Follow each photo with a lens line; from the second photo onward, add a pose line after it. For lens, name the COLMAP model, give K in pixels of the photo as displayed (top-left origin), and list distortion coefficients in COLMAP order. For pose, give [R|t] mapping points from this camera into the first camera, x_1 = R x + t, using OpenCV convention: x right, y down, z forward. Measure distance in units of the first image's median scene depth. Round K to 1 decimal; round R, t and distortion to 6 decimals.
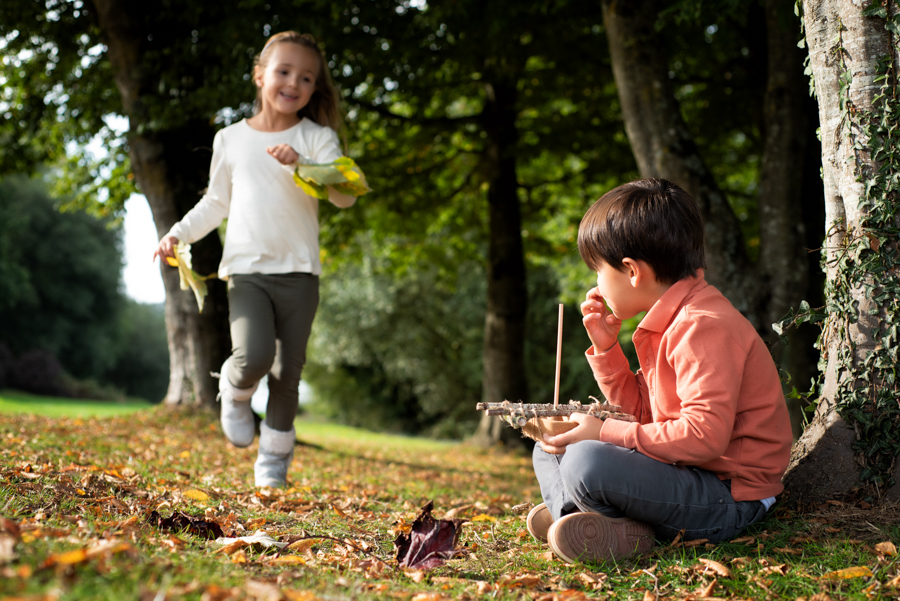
lens RADIAL K [[1363.5, 0, 443.9], [0, 1363.5, 298.9], [0, 0, 1]] dist [-0.024103, 0.000000]
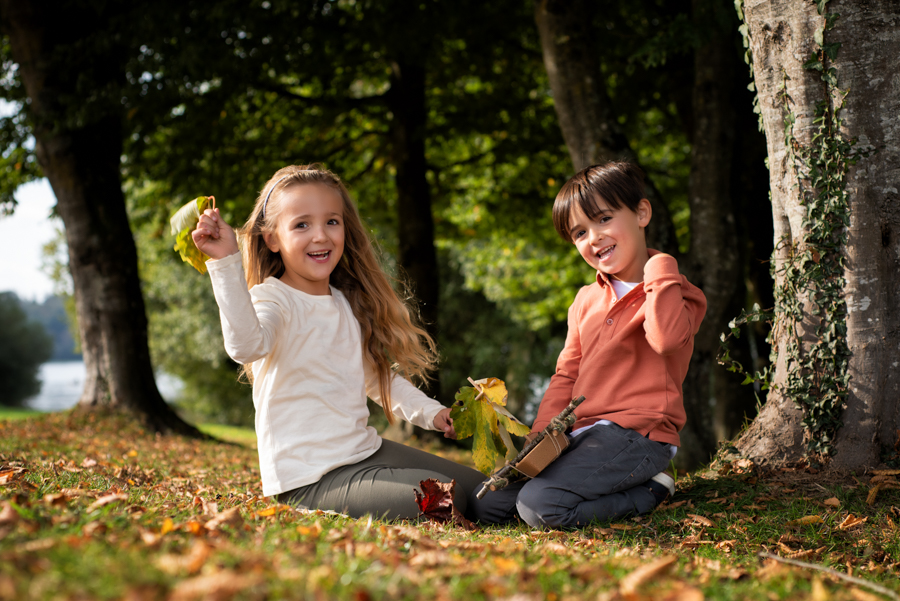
lens RADIAL K [[1363.5, 0, 455.4], [0, 1363.5, 301.8], [0, 0, 1]] dist [-0.024103, 0.000000]
pose [[0.998100, -0.020005, 0.058274, -0.073463], [0.019563, 0.999775, 0.008158, -0.015573], [-0.058424, -0.007003, 0.998267, -0.187448]]
